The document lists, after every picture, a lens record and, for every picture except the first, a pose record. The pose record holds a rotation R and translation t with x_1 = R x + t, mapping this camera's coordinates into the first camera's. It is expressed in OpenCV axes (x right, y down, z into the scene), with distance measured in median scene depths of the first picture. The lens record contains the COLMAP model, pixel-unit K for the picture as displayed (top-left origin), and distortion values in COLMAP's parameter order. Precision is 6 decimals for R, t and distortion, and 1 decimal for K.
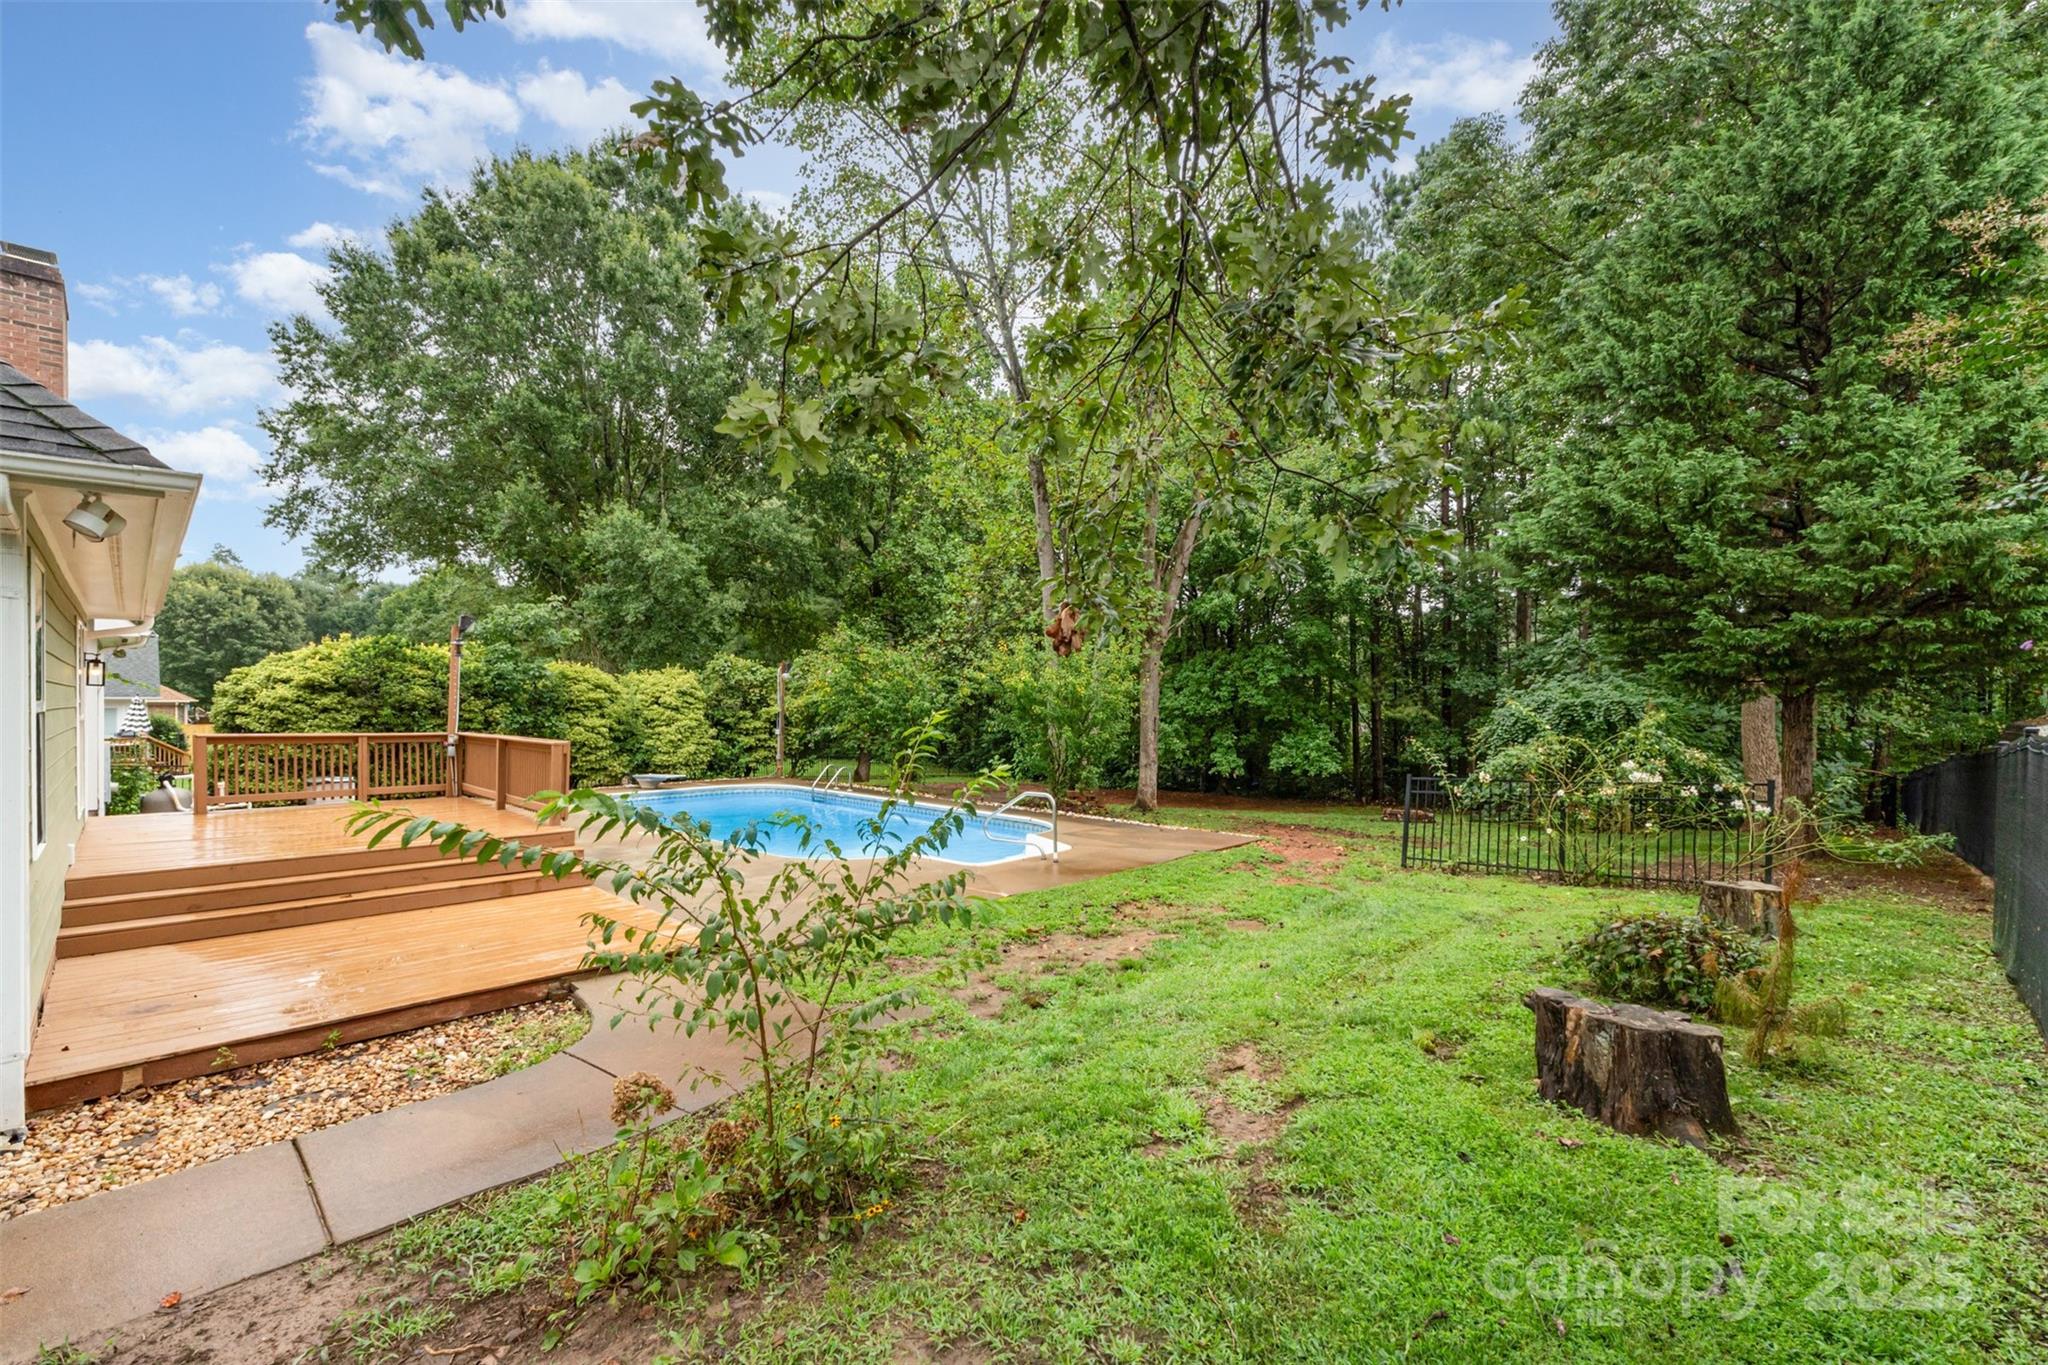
lens RADIAL K [[870.2, 0, 1010.7], [0, 870.2, 709.8], [0, 0, 1]] dist [-0.002060, 0.000307]
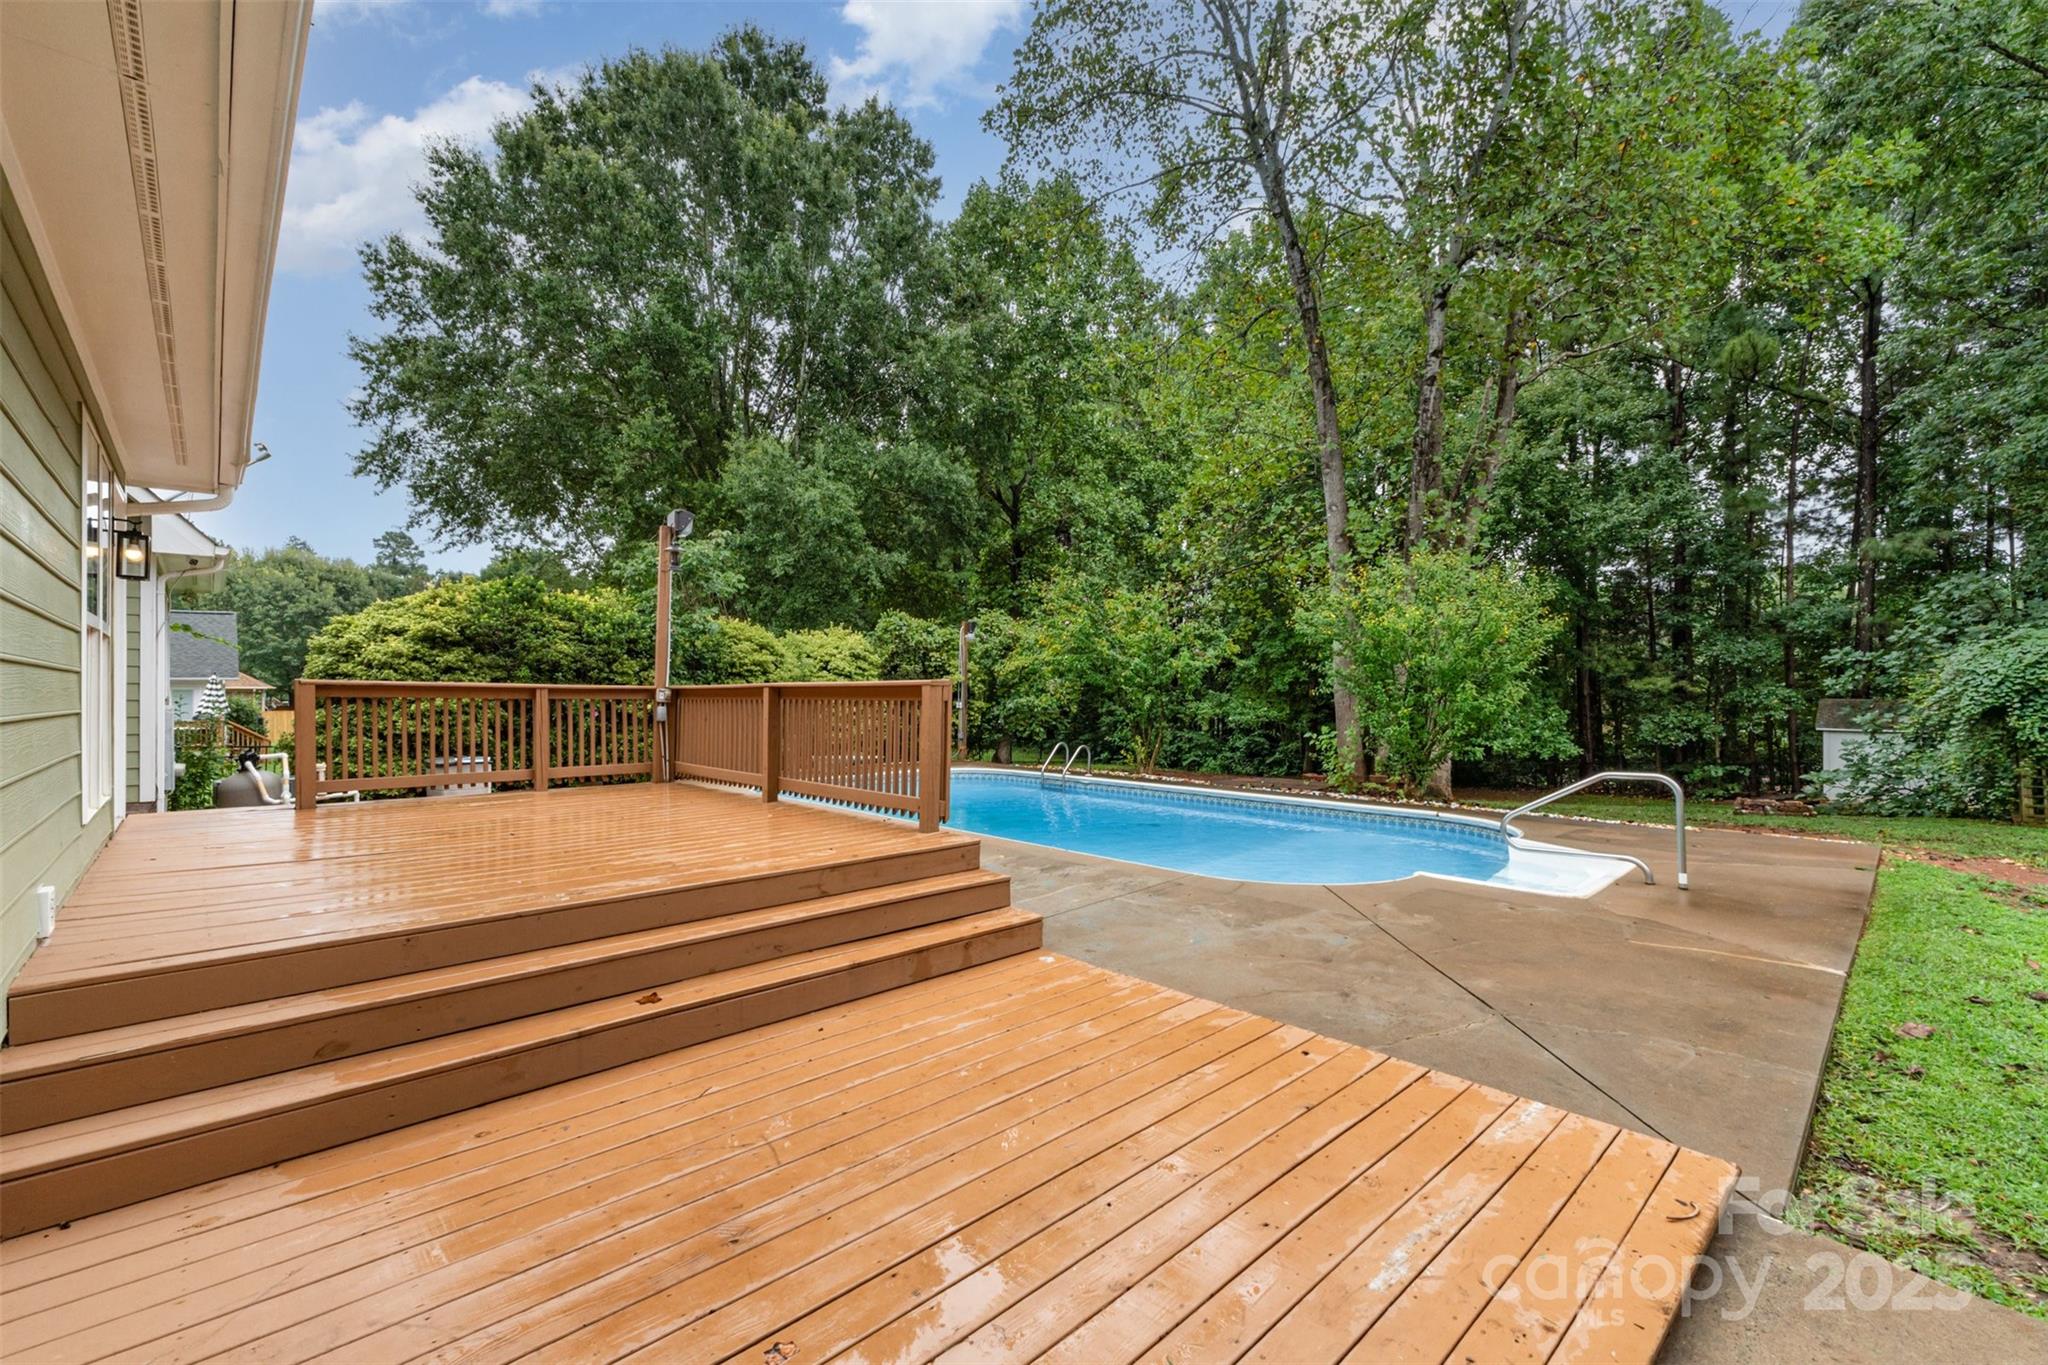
lens RADIAL K [[870.2, 0, 1018.4], [0, 870.2, 689.4], [0, 0, 1]] dist [-0.002060, 0.000307]
pose [[0.999064, -0.005982, -0.042832, -0.186239], [0.005524, 0.999926, -0.010794, 0.020719], [0.042893, 0.010548, 0.999024, 0.188364]]
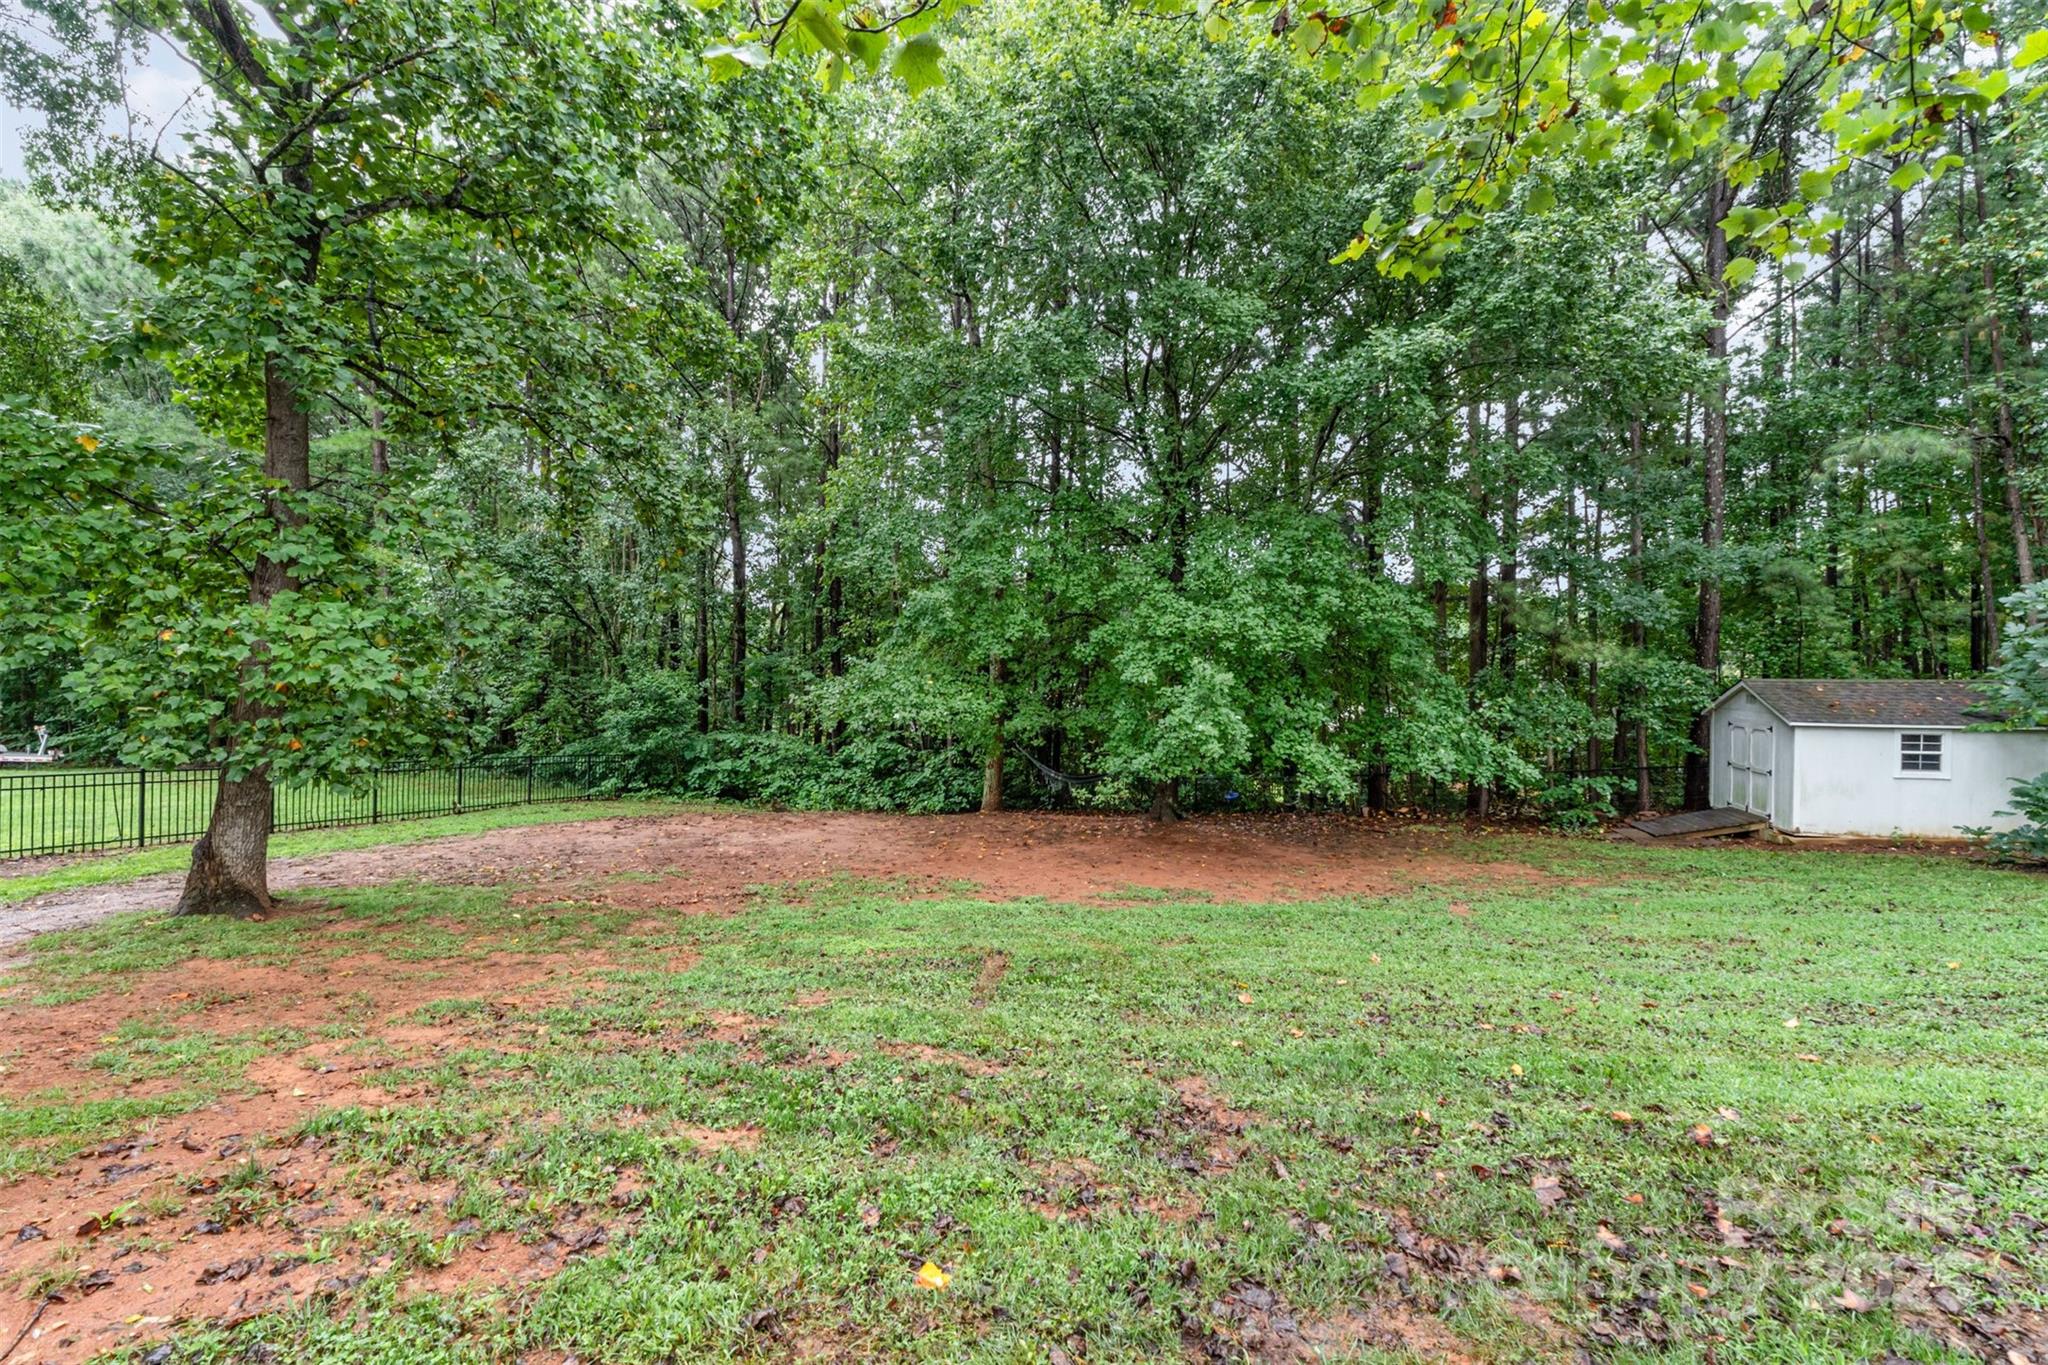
lens RADIAL K [[870.2, 0, 1010.8], [0, 870.2, 684.2], [0, 0, 1]] dist [-0.002060, 0.000307]
pose [[0.892795, 0.004533, 0.450441, -0.118964], [-0.002895, 0.999986, -0.004326, 0.034765], [-0.450454, 0.002558, 0.892796, 1.000621]]
